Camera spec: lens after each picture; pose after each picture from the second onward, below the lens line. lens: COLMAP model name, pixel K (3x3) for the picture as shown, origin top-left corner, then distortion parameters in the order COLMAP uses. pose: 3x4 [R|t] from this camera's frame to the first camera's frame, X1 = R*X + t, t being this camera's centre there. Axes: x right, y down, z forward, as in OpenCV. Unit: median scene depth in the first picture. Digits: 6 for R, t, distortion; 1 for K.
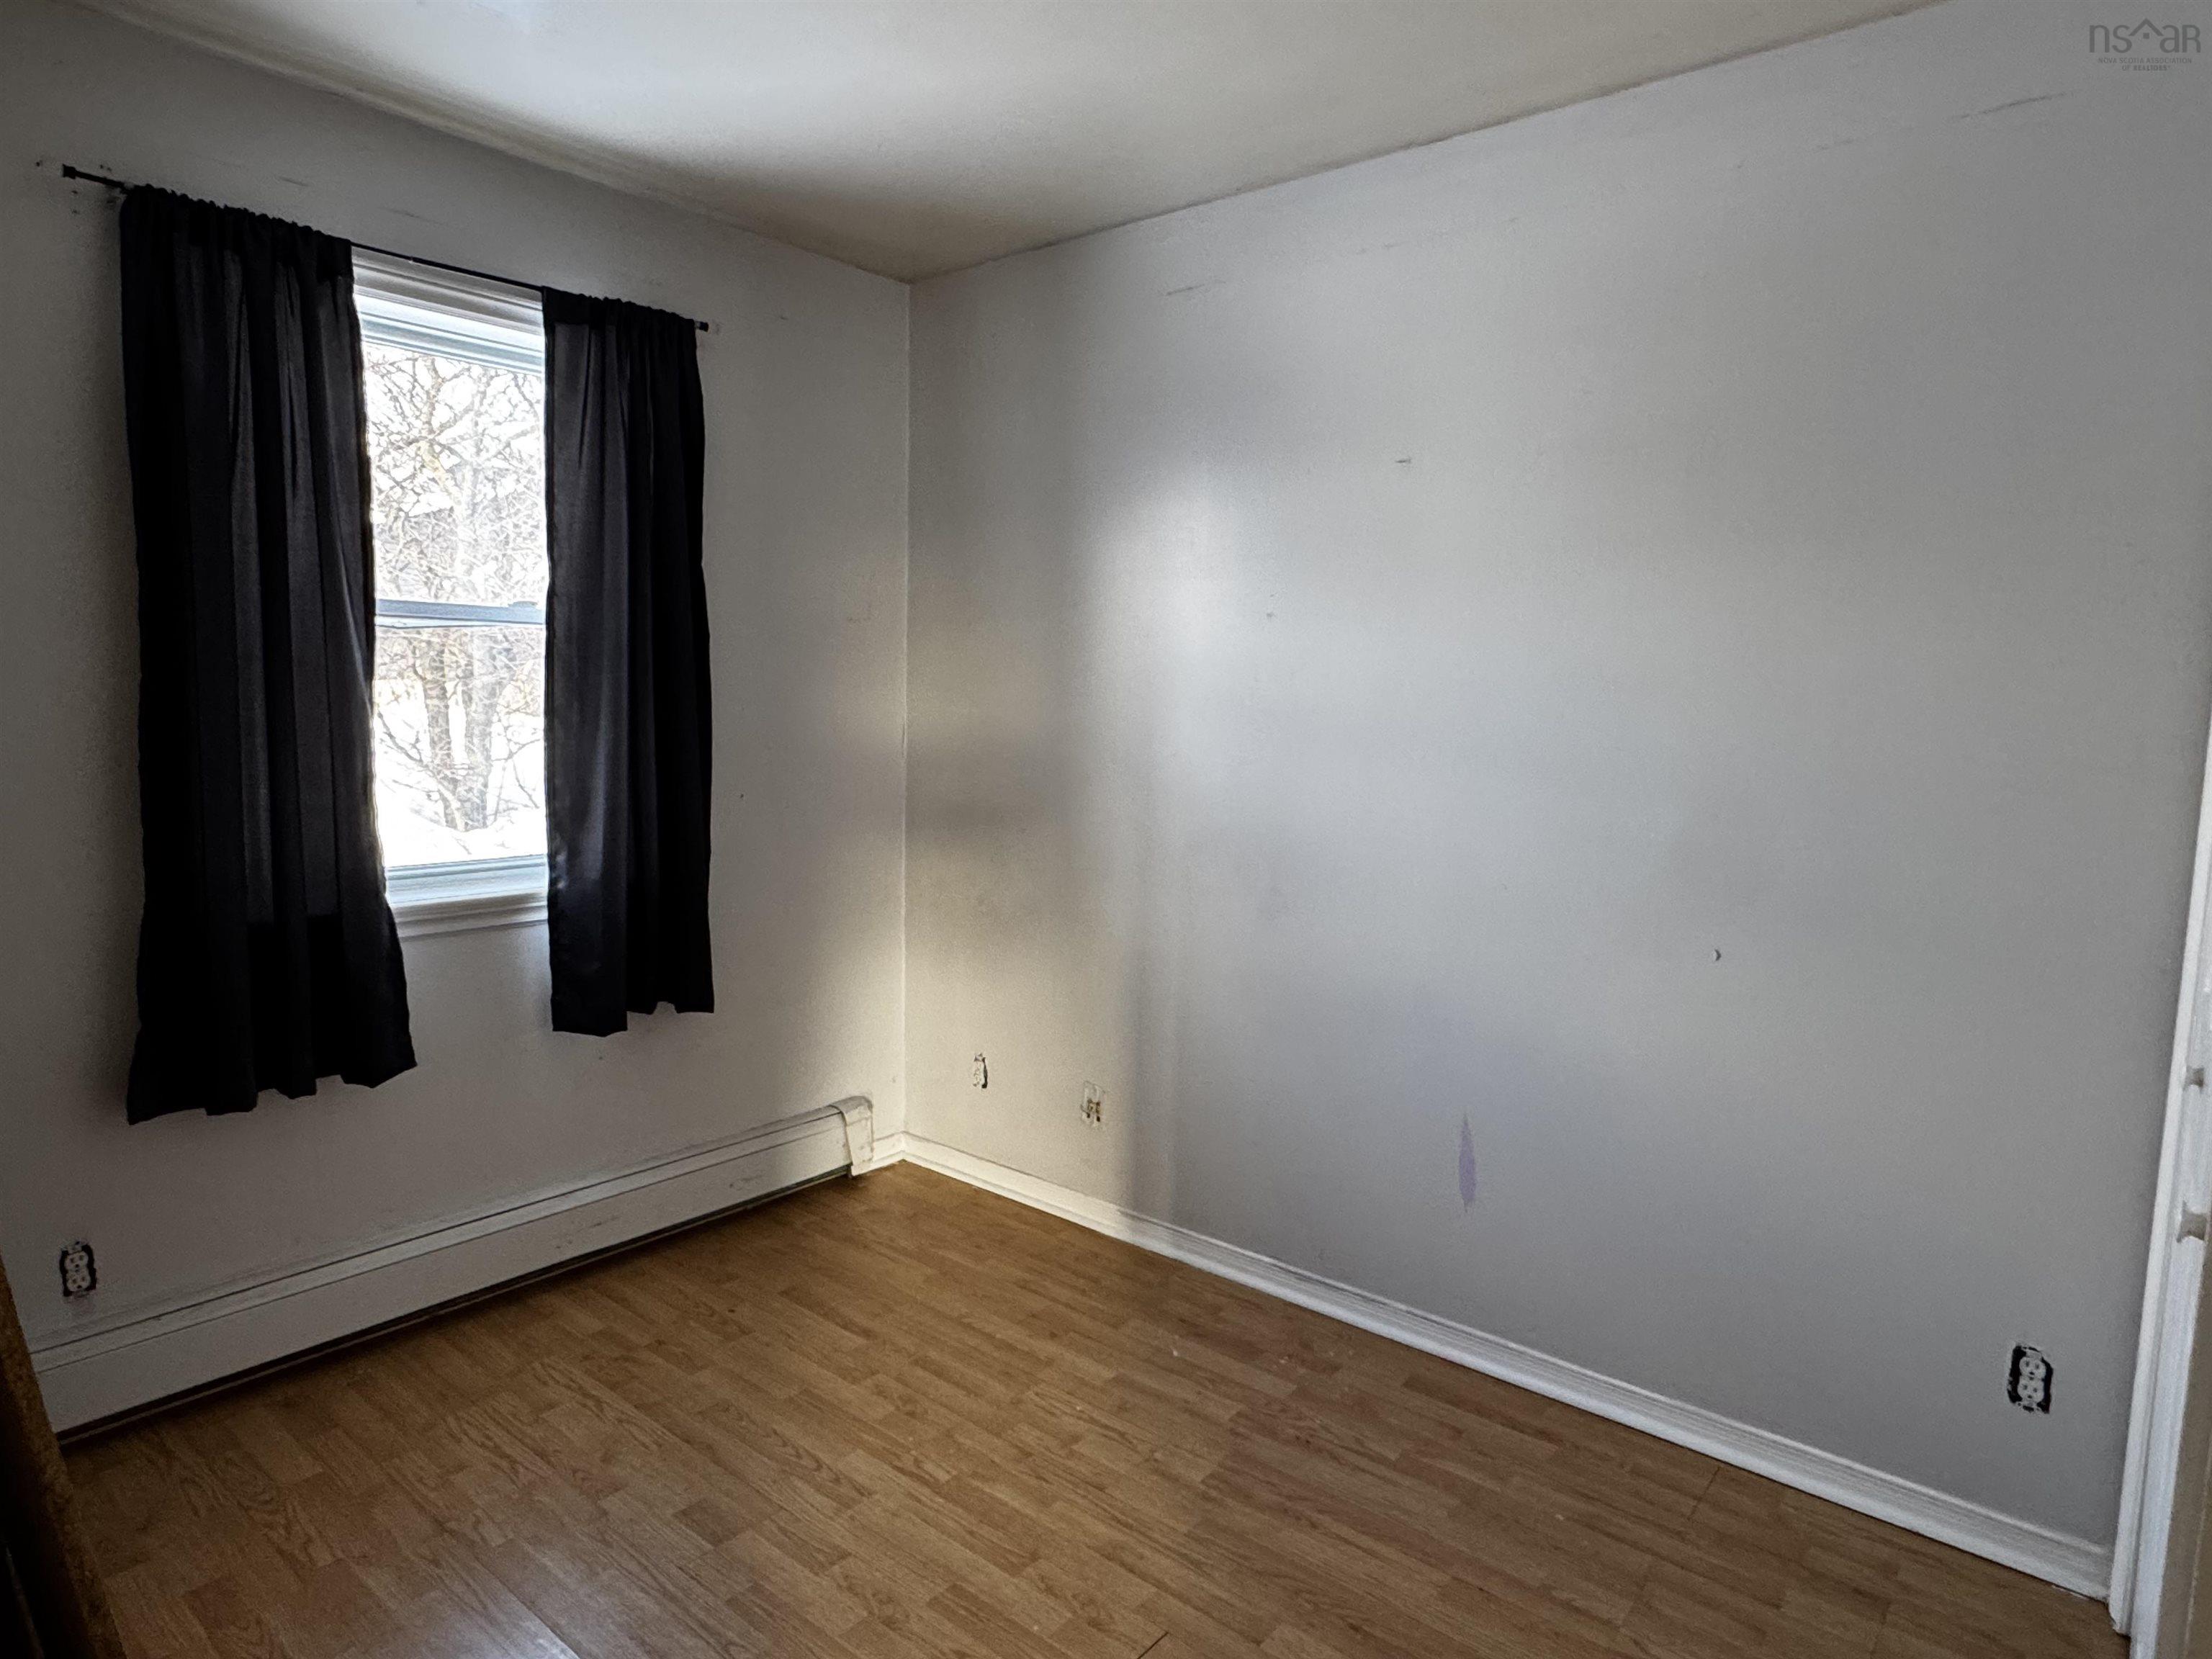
lens RADIAL K [[1284.7, 0, 1100.8], [0, 1284.7, 825.9], [0, 0, 1]] dist [-0.004434, 0.002074]
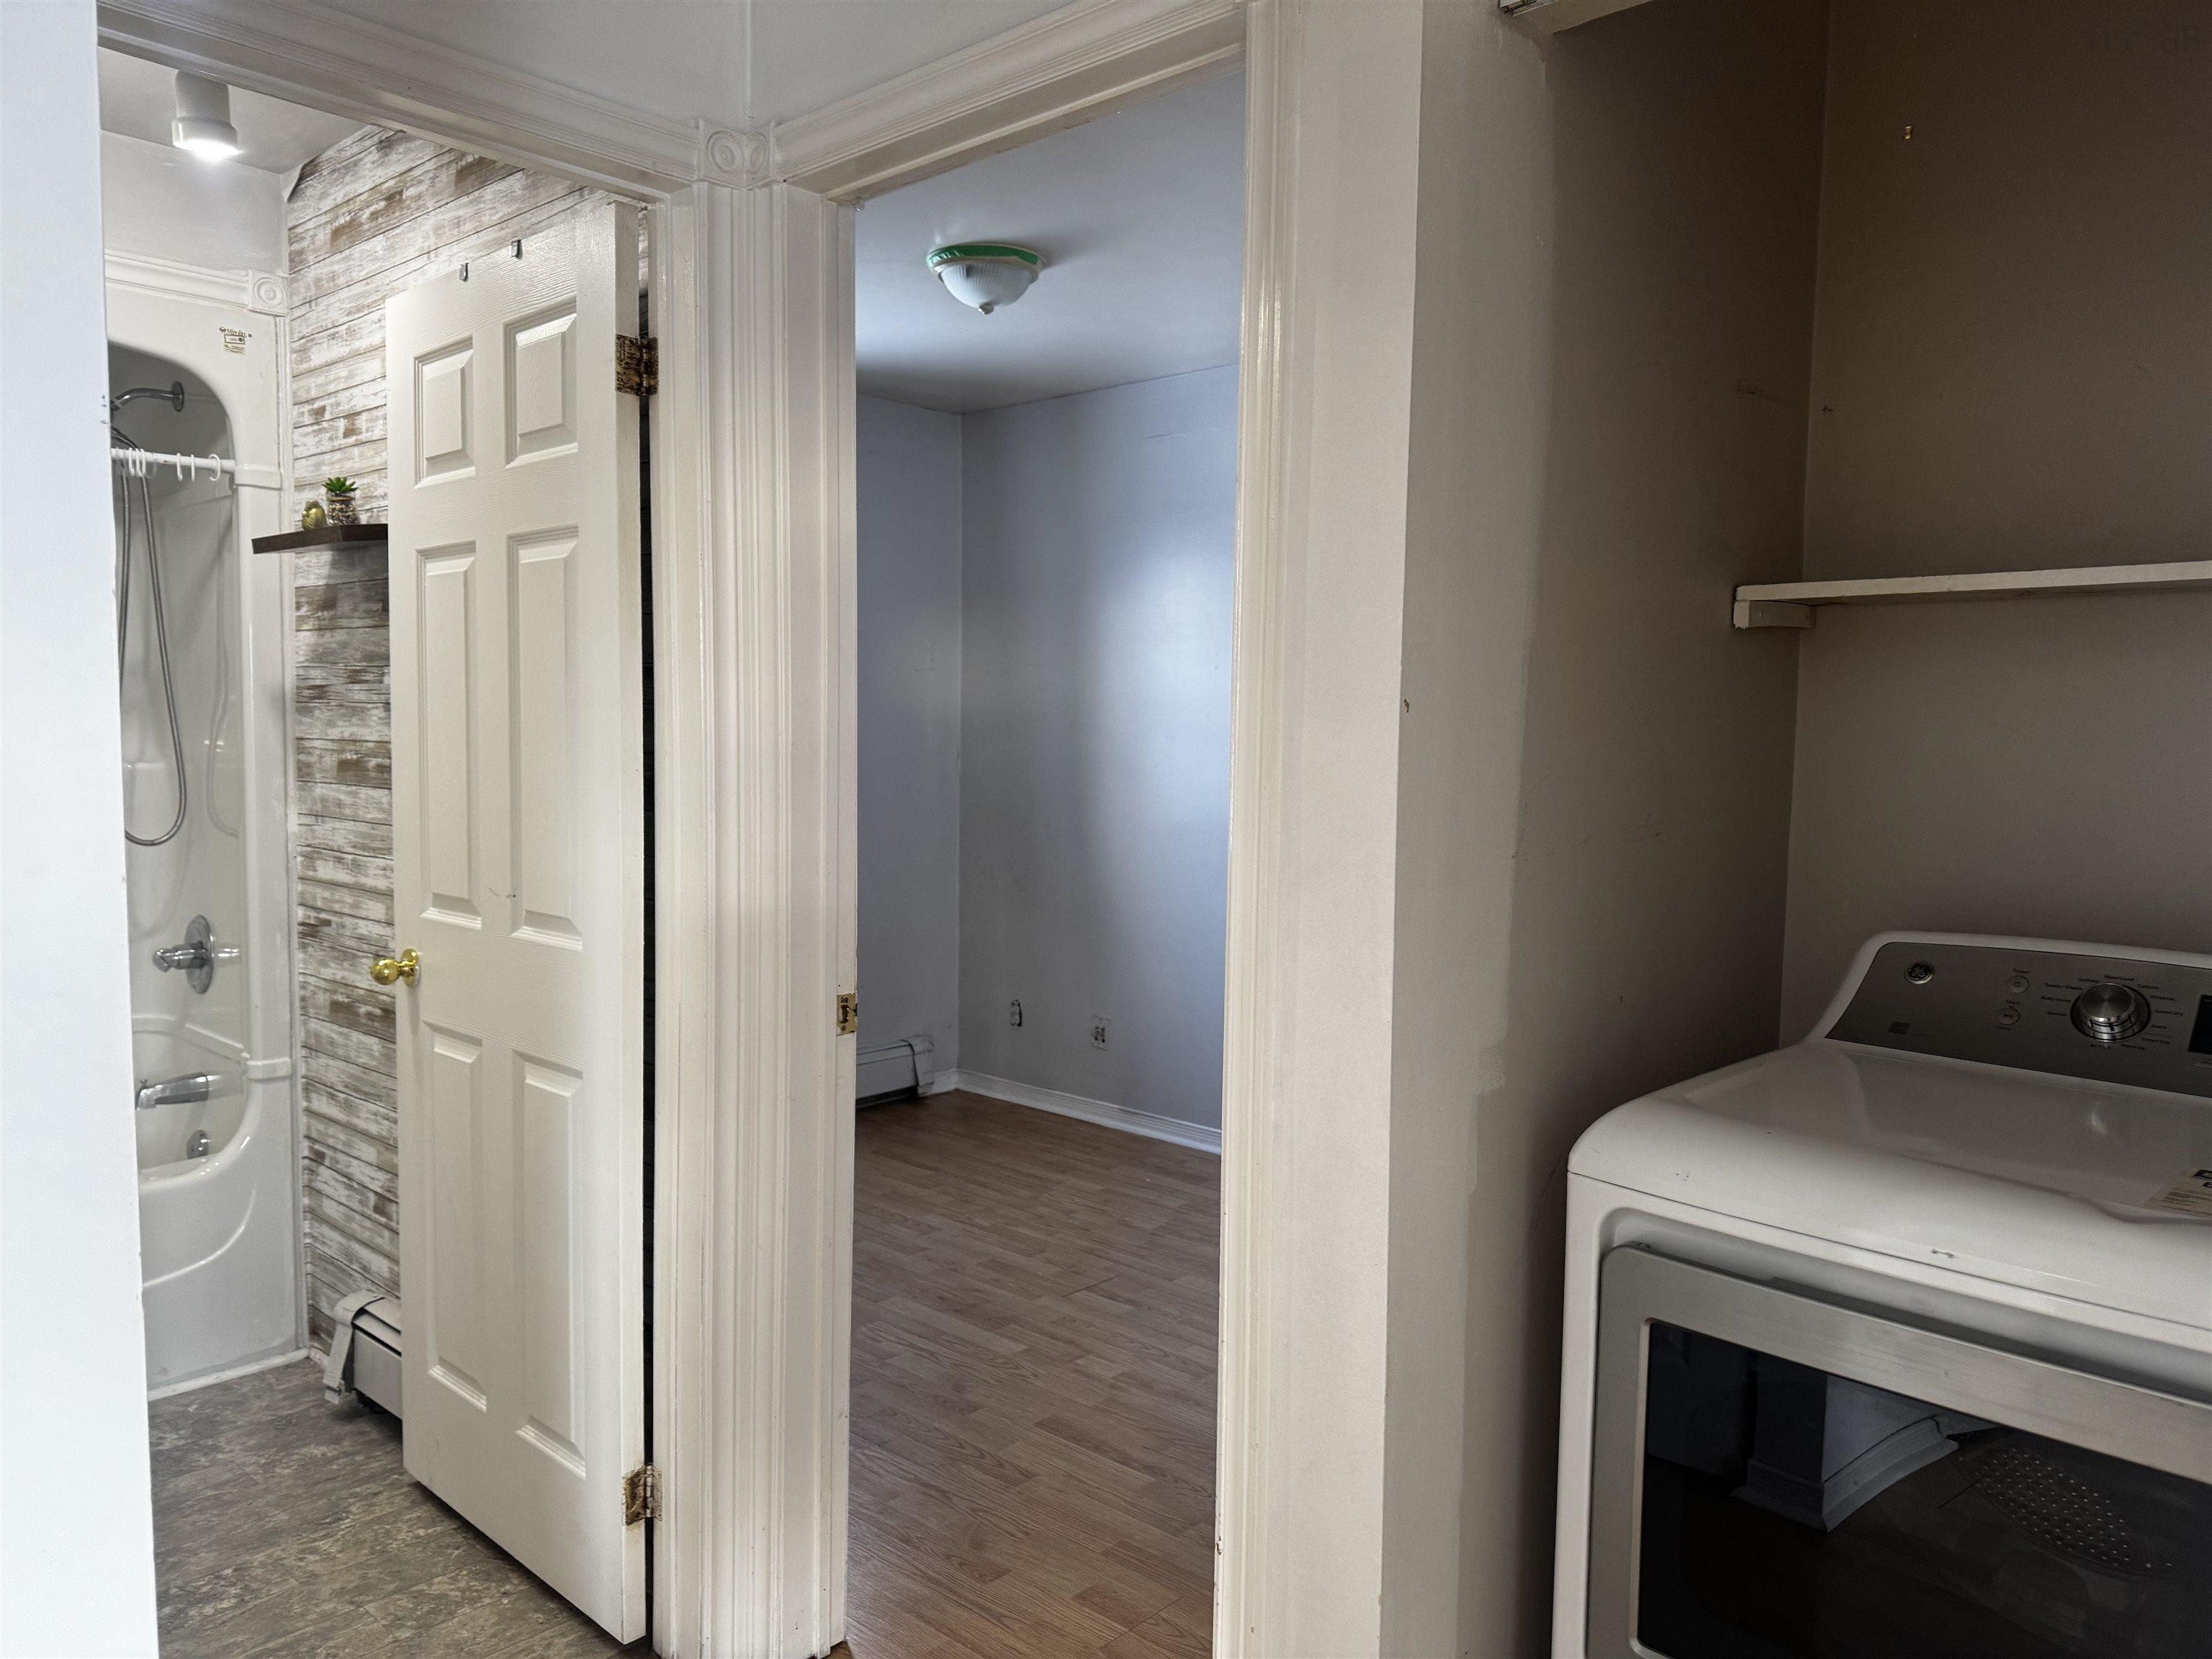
lens RADIAL K [[1577.7, 0, 1105.5], [0, 1577.7, 833.0], [0, 0, 1]] dist [0.005792, -0.018039]
pose [[0.998639, -0.006705, -0.051723, 0.106944], [0.004242, 0.998859, -0.047571, 0.109160], [0.051983, 0.047287, 0.997528, -0.795794]]
